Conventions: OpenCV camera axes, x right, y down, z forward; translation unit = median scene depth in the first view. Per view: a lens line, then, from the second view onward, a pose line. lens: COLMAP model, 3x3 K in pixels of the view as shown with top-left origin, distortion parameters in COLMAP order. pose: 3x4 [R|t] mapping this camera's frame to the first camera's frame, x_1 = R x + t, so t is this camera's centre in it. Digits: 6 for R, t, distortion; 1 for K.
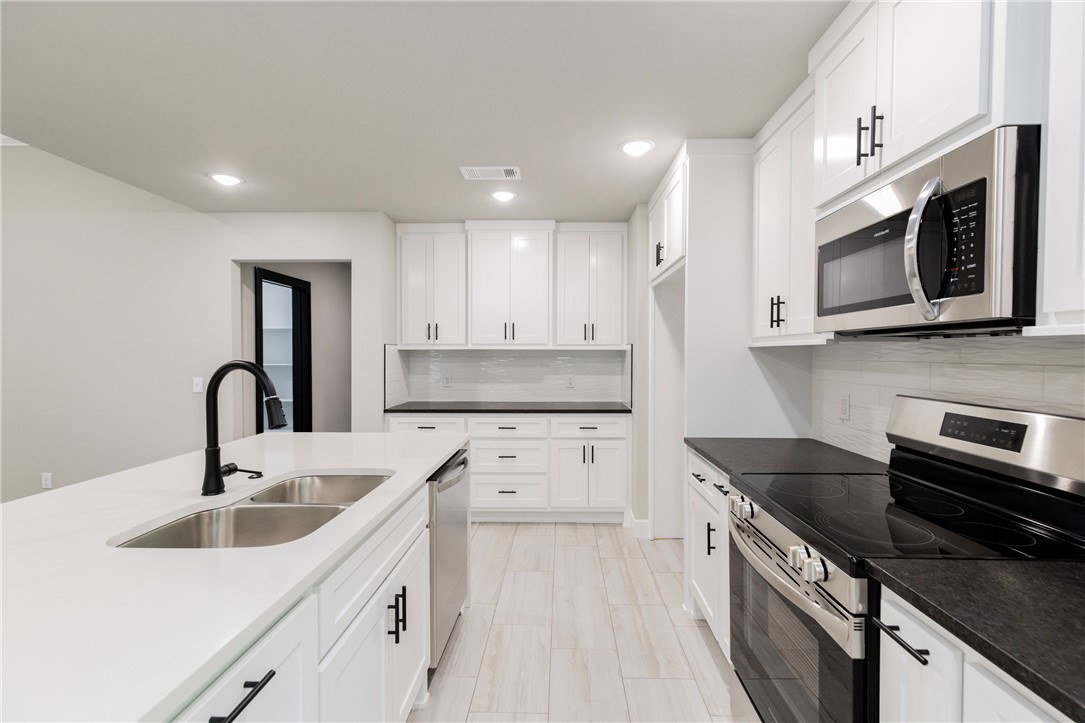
lens RADIAL K [[489.0, 0, 548.1], [0, 489.0, 362.7], [0, 0, 1]] dist [0.000886, 0.000044]
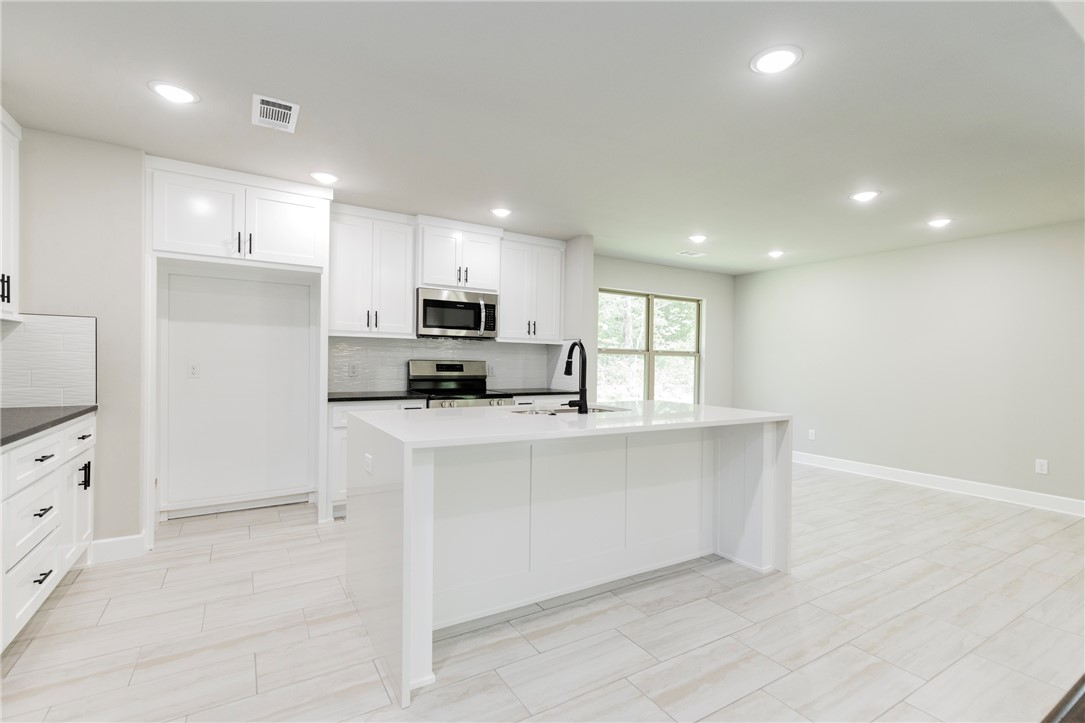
lens RADIAL K [[497.9, 0, 548.1], [0, 497.9, 364.5], [0, 0, 1]] dist [0.009938, -0.000084]
pose [[-0.544011, -0.014416, 0.838954, -1.895340], [0.001766, 0.999831, 0.018325, 0.044780], [-0.839076, 0.011451, -0.543893, 1.859555]]
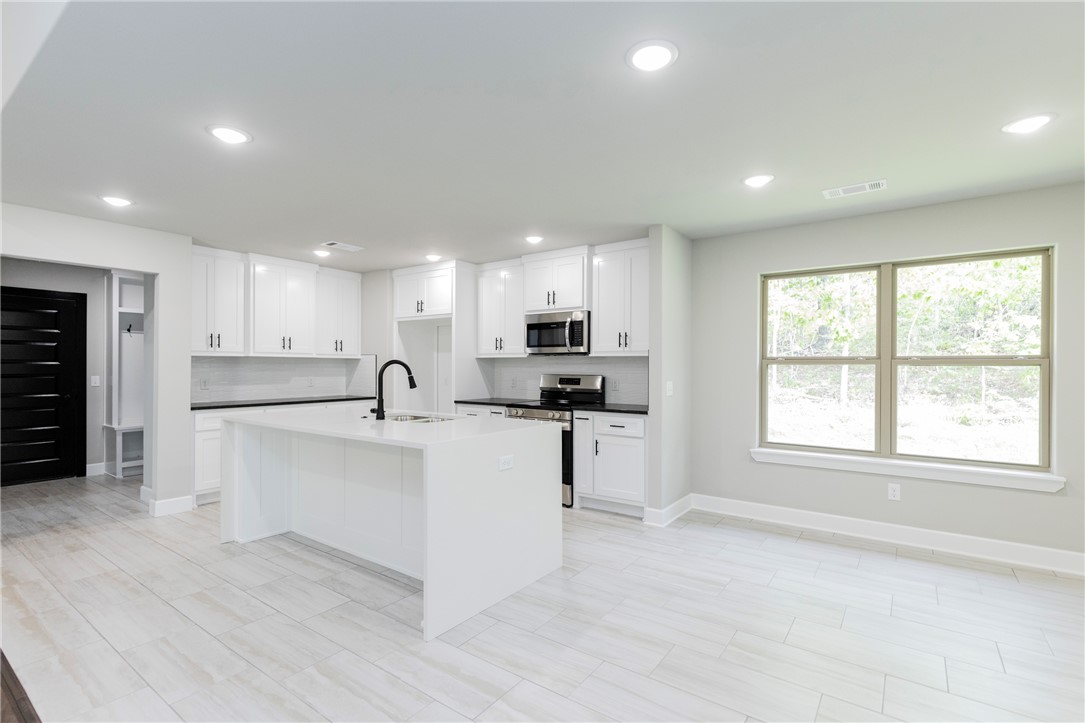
lens RADIAL K [[497.9, 0, 548.1], [0, 497.9, 364.5], [0, 0, 1]] dist [0.009938, -0.000084]
pose [[0.559837, 0.006044, 0.828581, -1.877634], [0.013690, 0.999769, -0.016542, 0.058435], [-0.828490, 0.020604, 0.559625, -0.784896]]
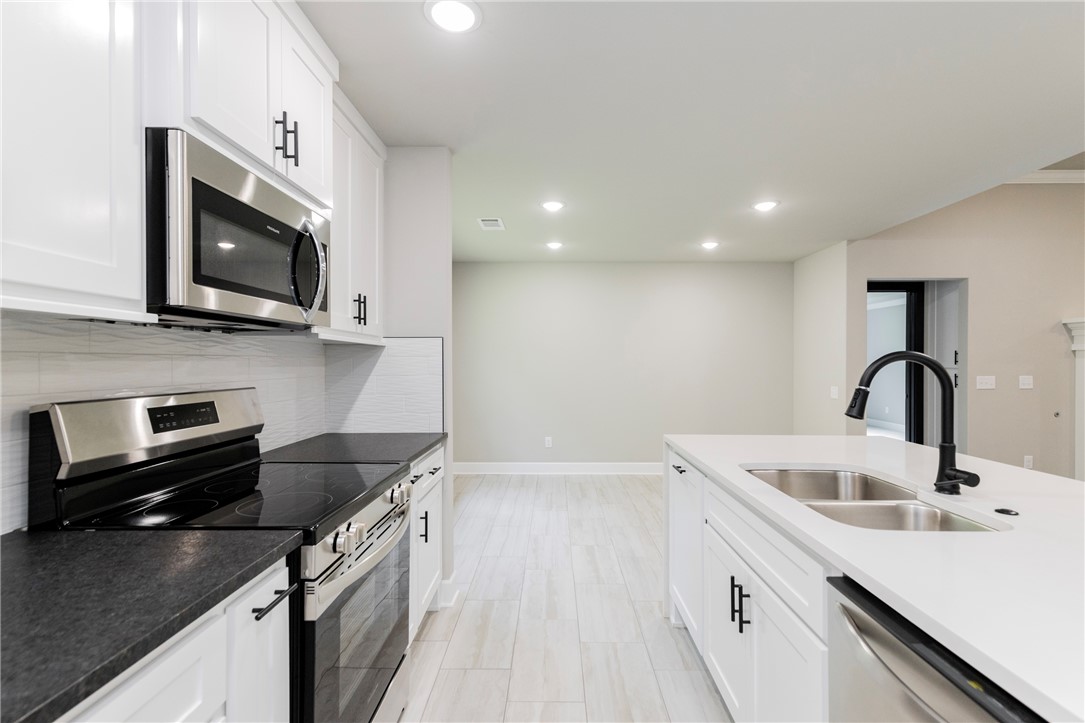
lens RADIAL K [[497.9, 0, 548.1], [0, 497.9, 364.5], [0, 0, 1]] dist [0.009938, -0.000084]
pose [[-0.999845, -0.000063, -0.017589, 0.090191], [-0.000535, 0.999641, 0.026794, -0.003390], [0.017581, 0.026799, -0.999486, 1.712651]]
